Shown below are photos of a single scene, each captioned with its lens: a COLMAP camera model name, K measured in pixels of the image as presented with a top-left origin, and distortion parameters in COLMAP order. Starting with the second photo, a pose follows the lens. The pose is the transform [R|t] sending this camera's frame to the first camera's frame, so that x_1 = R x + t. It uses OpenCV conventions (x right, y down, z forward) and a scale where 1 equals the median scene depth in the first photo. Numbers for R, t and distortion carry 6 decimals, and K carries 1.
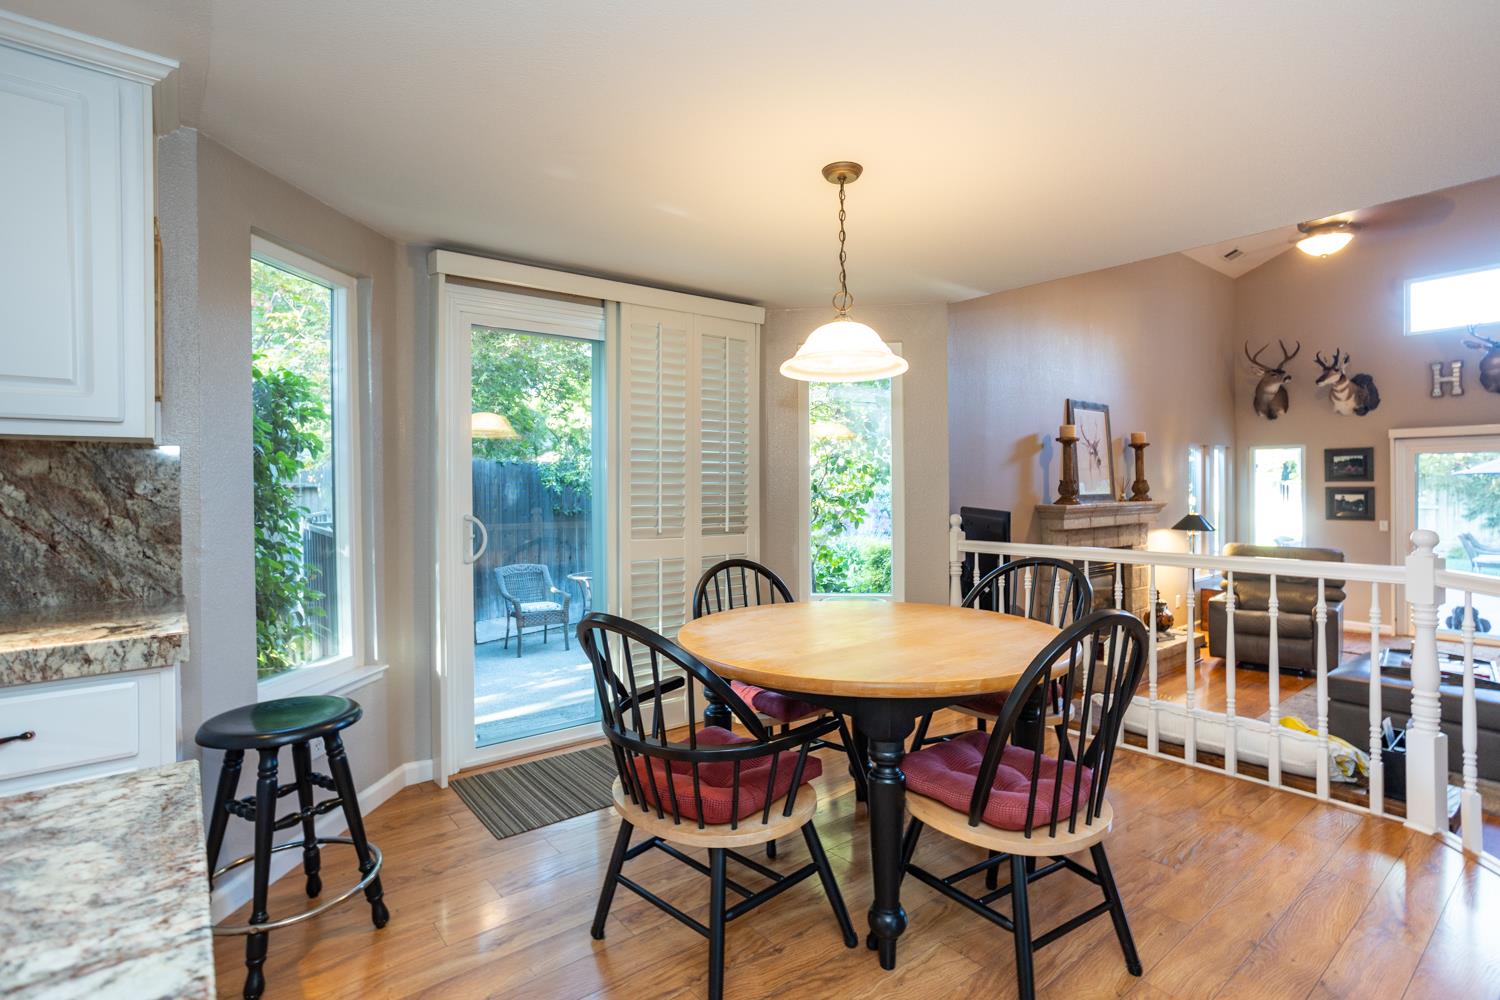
lens RADIAL K [[734.3, 0, 740.3], [0, 734.3, 482.3], [0, 0, 1]] dist [-0.049982, 0.034345]
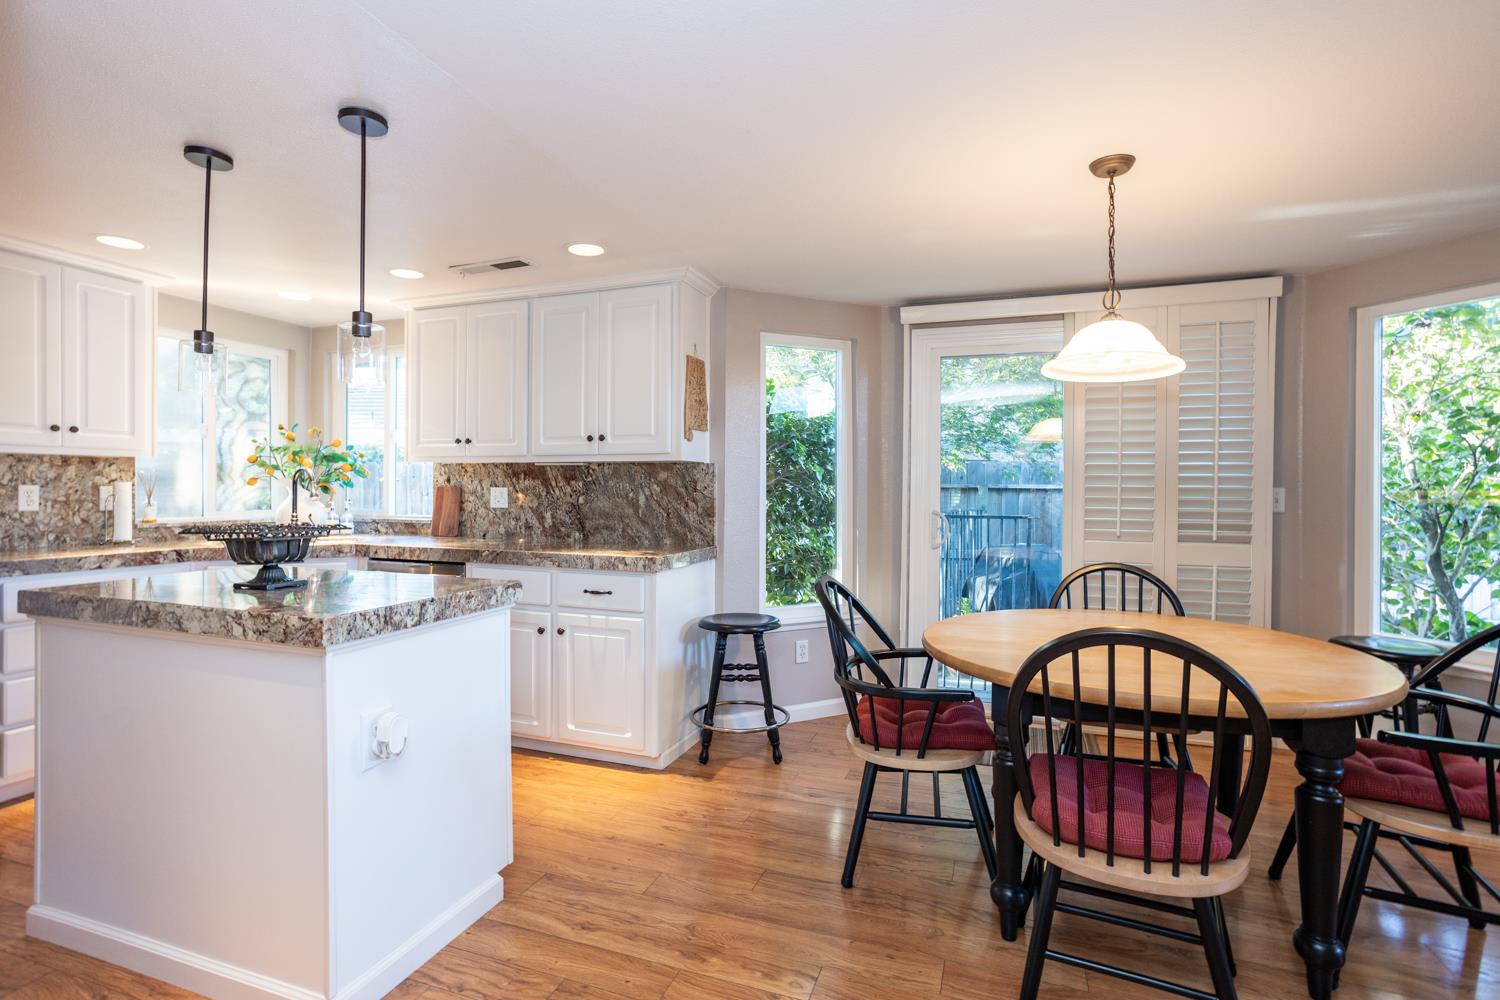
lens RADIAL K [[734.5, 0, 743.2], [0, 734.5, 494.9], [0, 0, 1]] dist [-0.047071, 0.034334]
pose [[0.524379, 0.017221, -0.851311, 0.865606], [-0.003341, 0.999829, 0.018168, -0.005209], [0.851479, -0.006683, 0.524347, 0.093700]]
